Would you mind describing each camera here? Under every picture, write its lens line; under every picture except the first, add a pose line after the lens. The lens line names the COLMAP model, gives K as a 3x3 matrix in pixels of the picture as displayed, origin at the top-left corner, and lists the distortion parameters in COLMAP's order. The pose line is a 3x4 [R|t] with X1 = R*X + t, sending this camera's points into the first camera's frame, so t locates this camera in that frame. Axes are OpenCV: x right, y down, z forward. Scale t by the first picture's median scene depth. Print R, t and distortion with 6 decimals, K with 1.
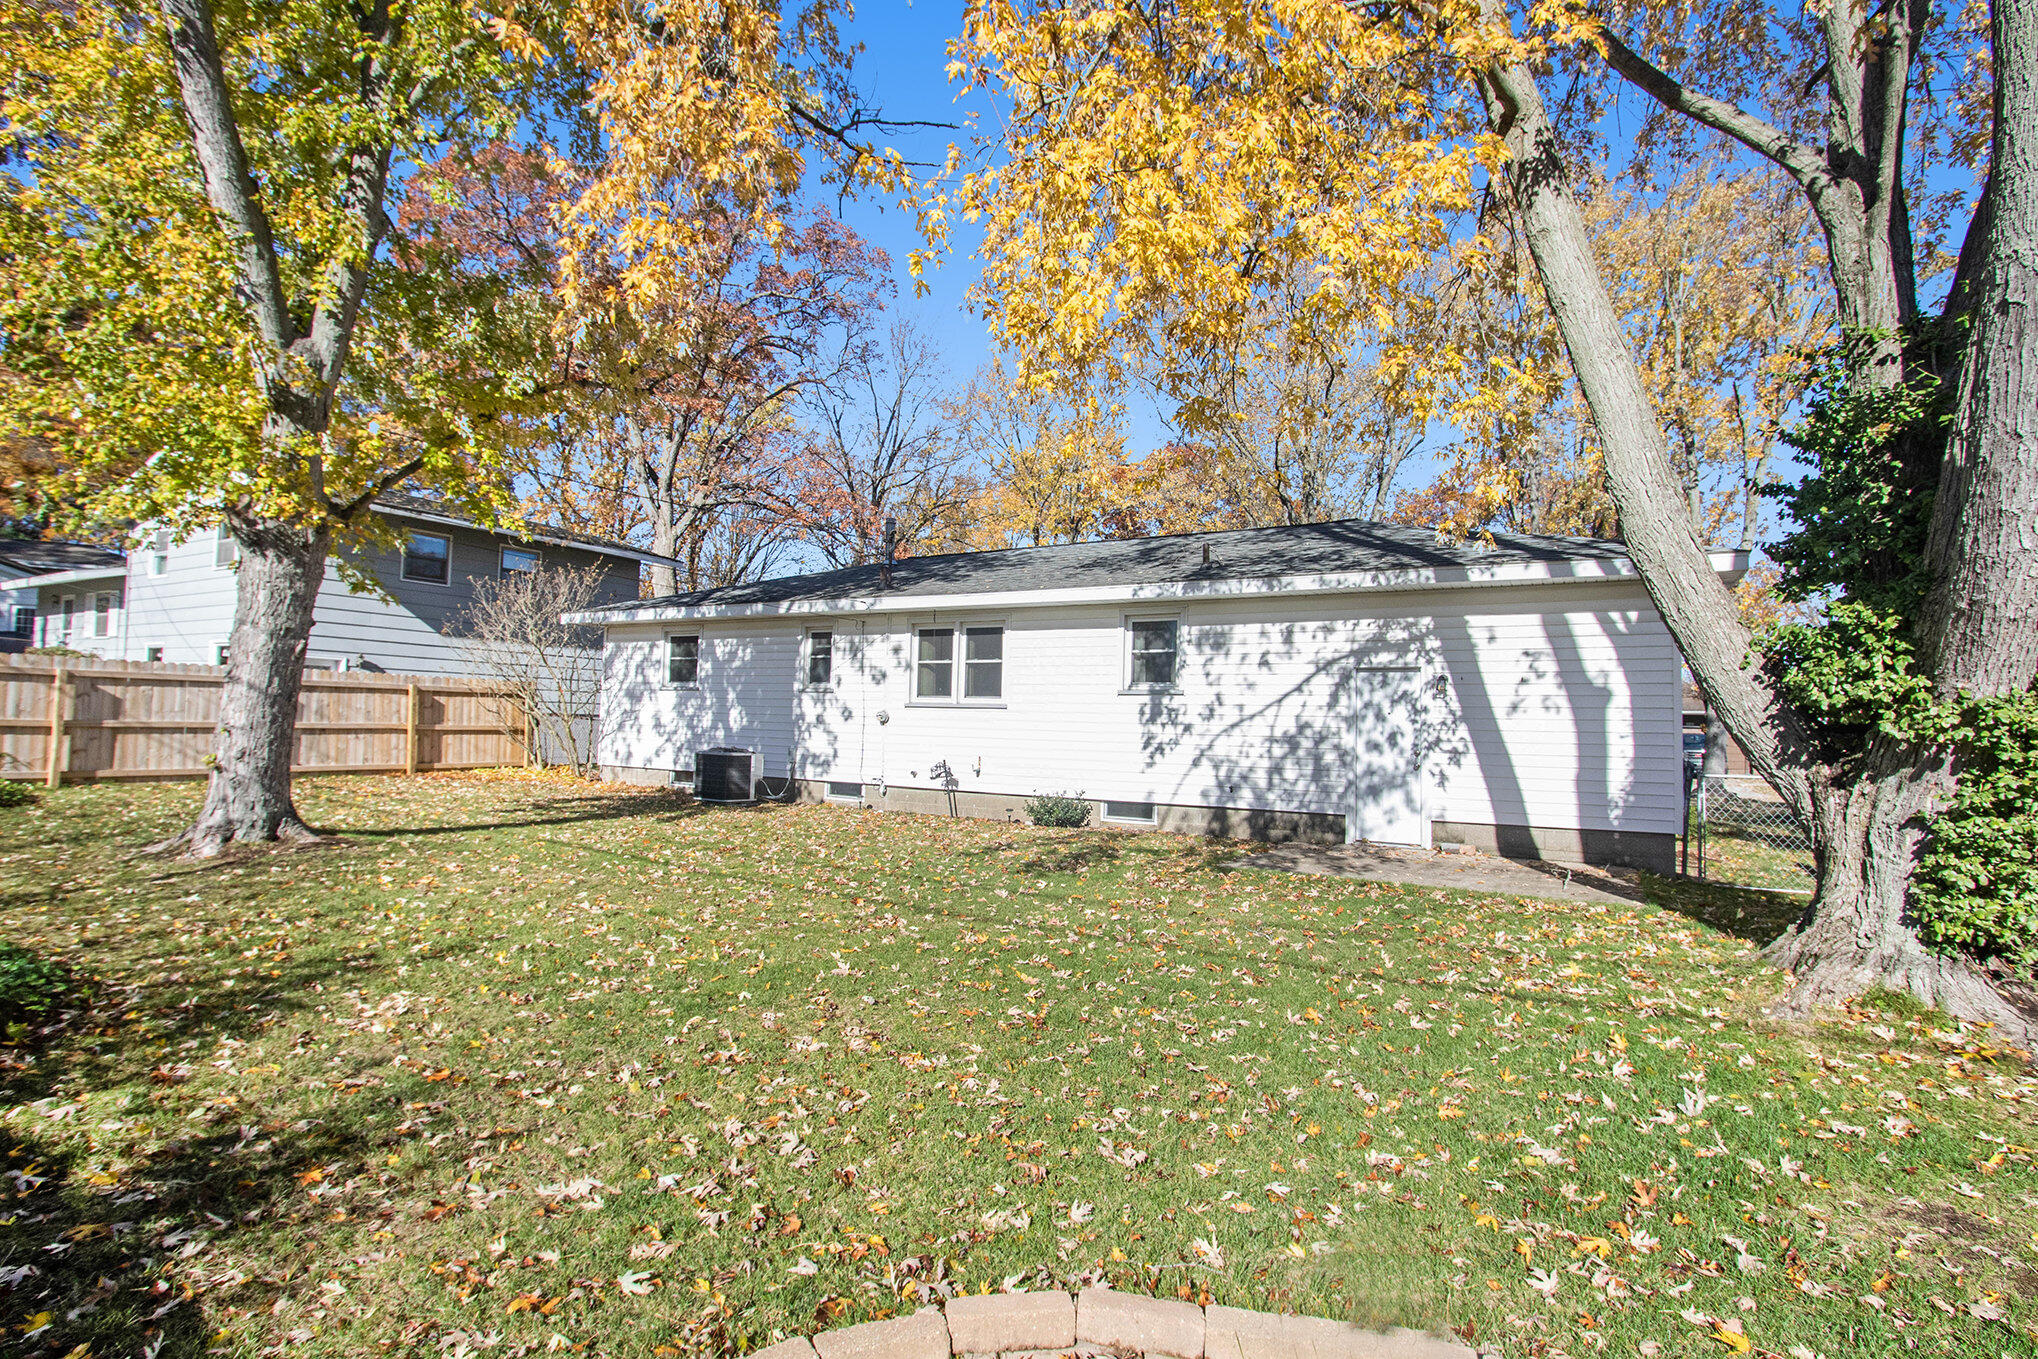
lens RADIAL K [[991.3, 0, 1021.3], [0, 991.3, 648.5], [0, 0, 1]] dist [-0.008457, 0.001347]
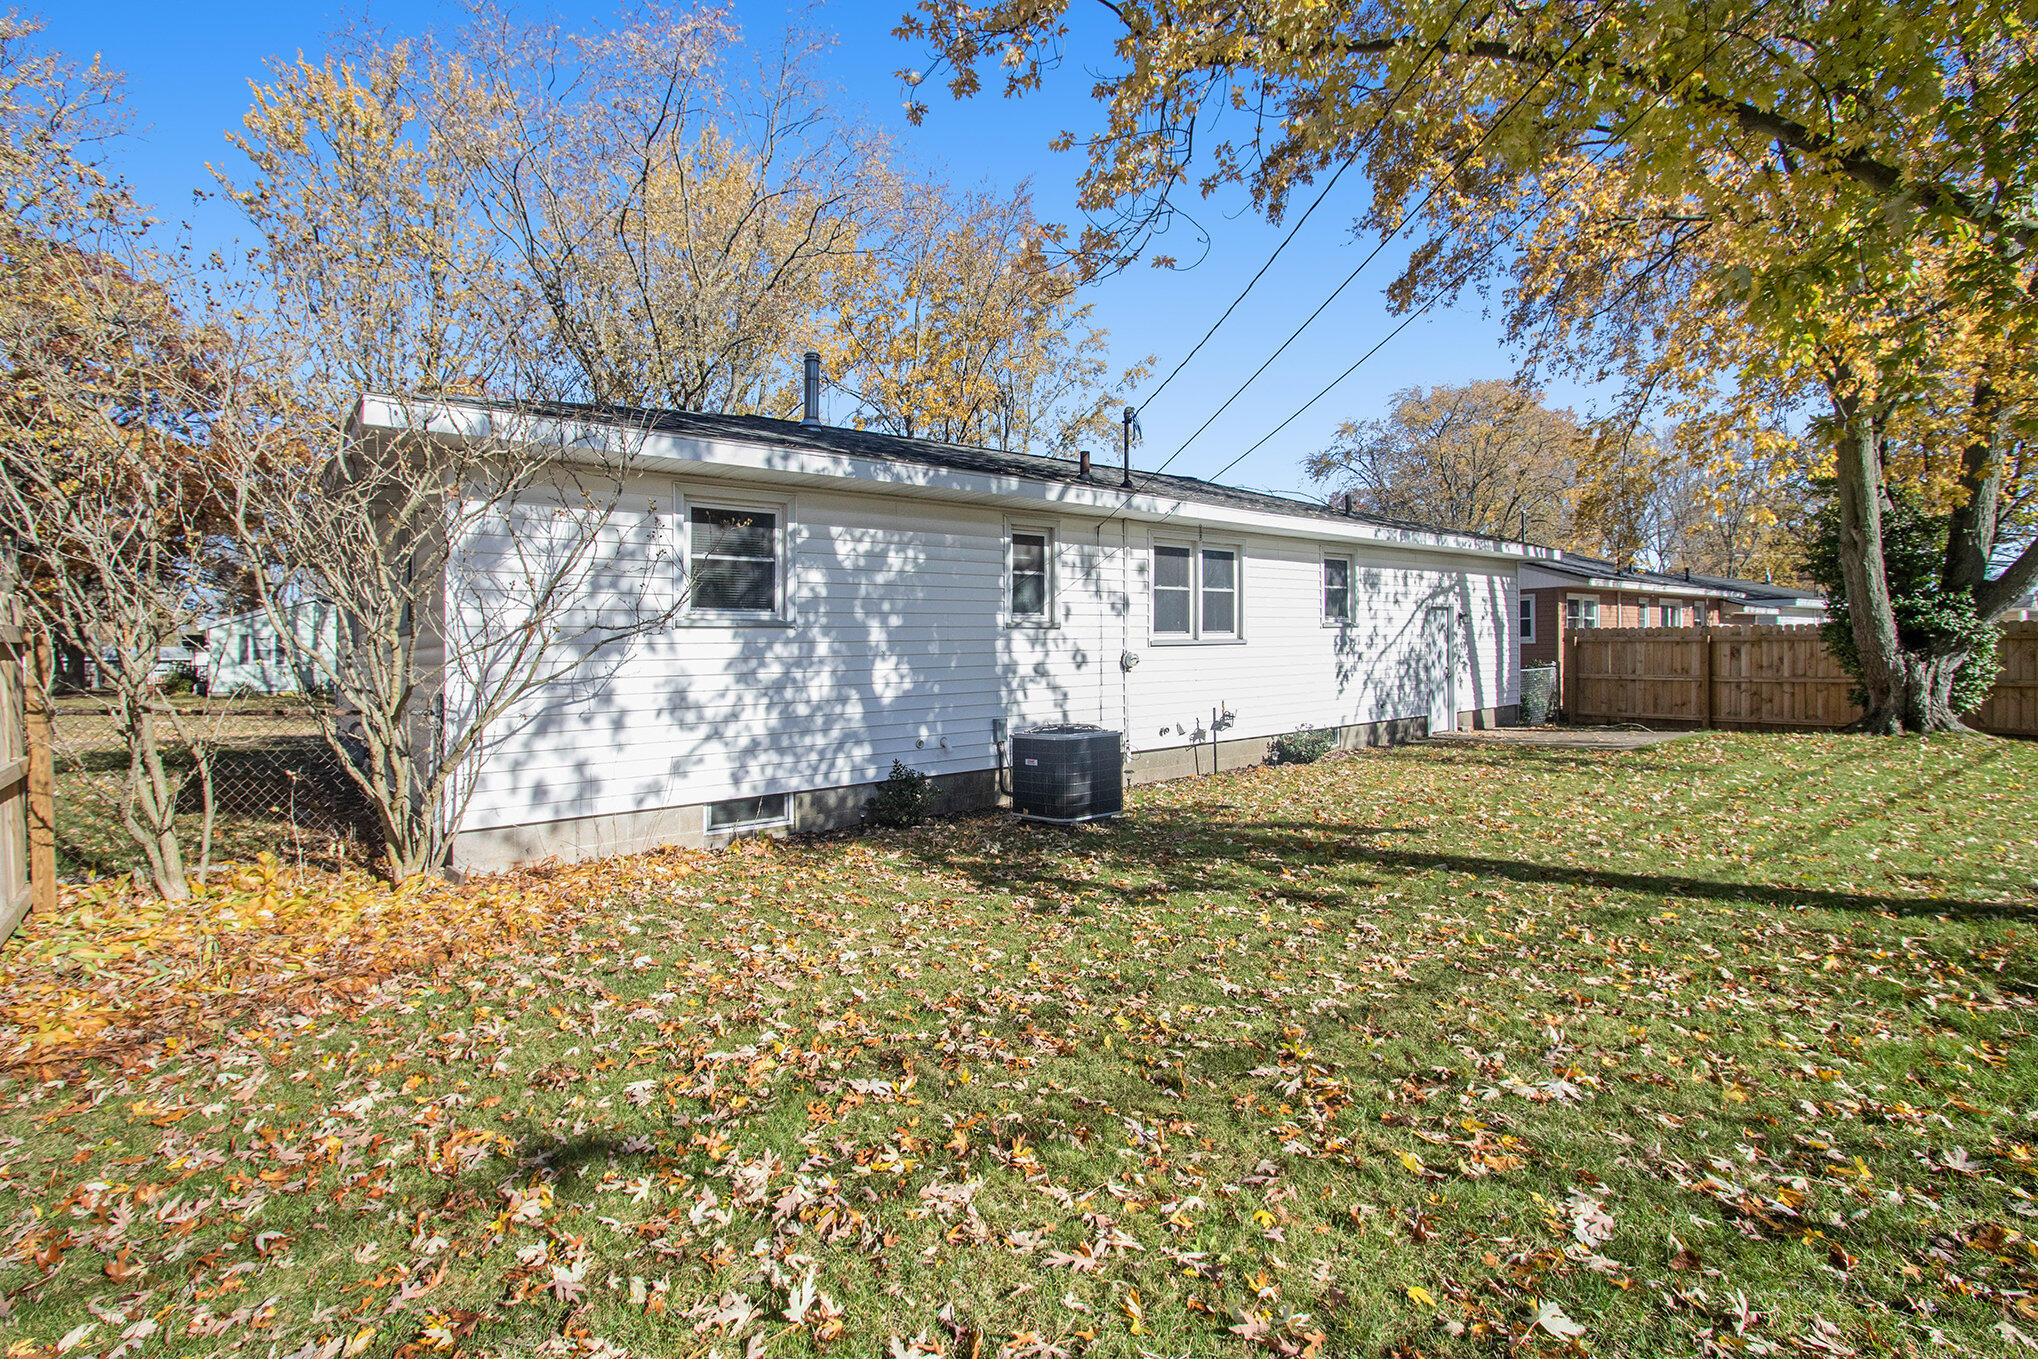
lens RADIAL K [[991.3, 0, 1021.3], [0, 991.3, 648.5], [0, 0, 1]] dist [-0.008457, 0.001347]
pose [[0.320498, -0.032466, 0.946693, -0.890635], [-0.043407, 0.997859, 0.048916, 0.028475], [-0.946254, -0.056771, 0.318403, 0.871266]]
